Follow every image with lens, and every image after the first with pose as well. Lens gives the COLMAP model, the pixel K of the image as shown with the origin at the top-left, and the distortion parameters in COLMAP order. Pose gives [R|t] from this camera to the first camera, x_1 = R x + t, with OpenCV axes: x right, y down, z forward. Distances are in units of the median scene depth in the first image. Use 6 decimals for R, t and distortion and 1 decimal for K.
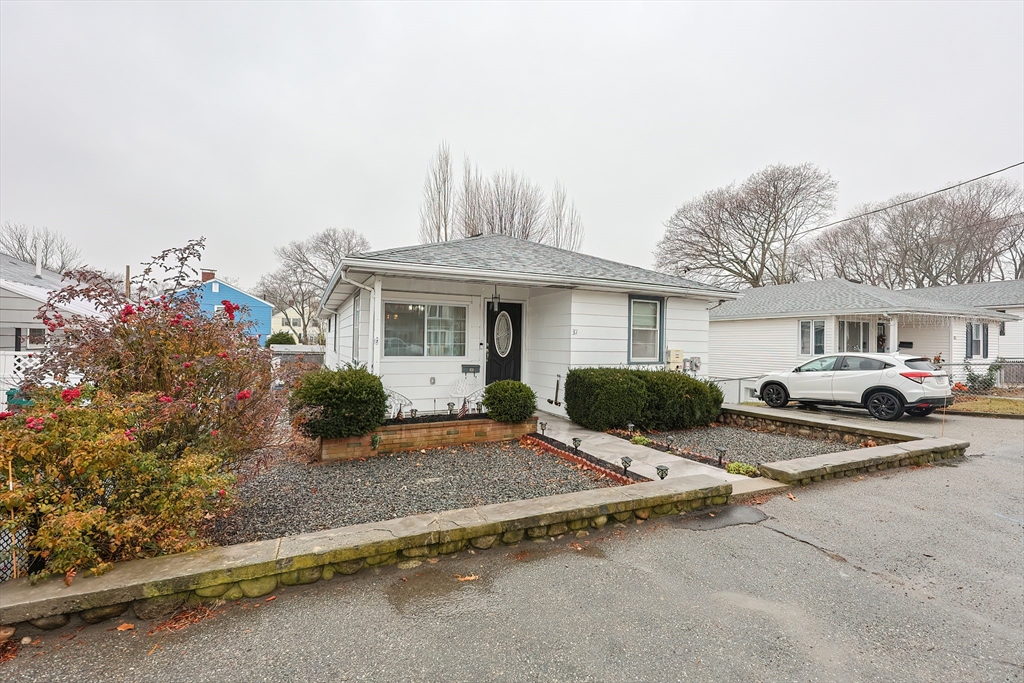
lens RADIAL K [[442.9, 0, 512.0], [0, 442.9, 341.5], [0, 0, 1]] dist [0.000127, -0.000043]
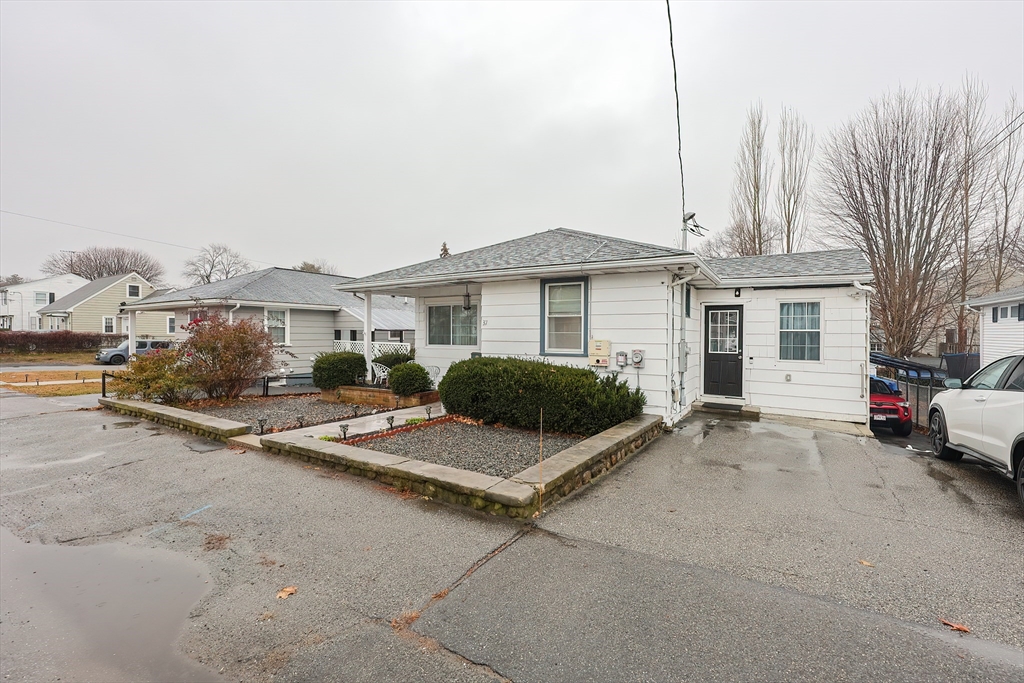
lens RADIAL K [[430.9, 0, 512.0], [0, 430.9, 341.5], [0, 0, 1]] dist [-0.001303, -0.000330]
pose [[0.548354, 0.001020, -0.836246, 0.972852], [0.007288, 0.999955, 0.005998, 0.016501], [0.836215, -0.009384, 0.548322, 0.457803]]
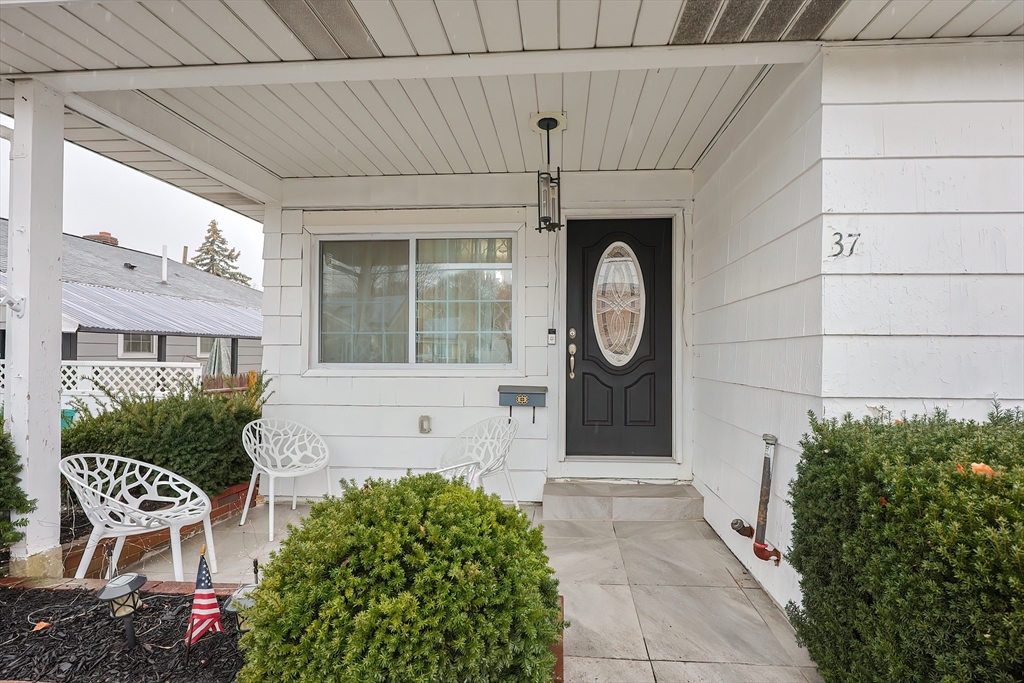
lens RADIAL K [[445.1, 0, 539.0], [0, 445.1, 352.2], [0, 0, 1]] dist [-0.000959, -0.000043]
pose [[0.881697, -0.016376, -0.471532, 0.105598], [0.013662, 0.999865, -0.009178, 0.027950], [0.471618, 0.001651, 0.881801, 0.696539]]
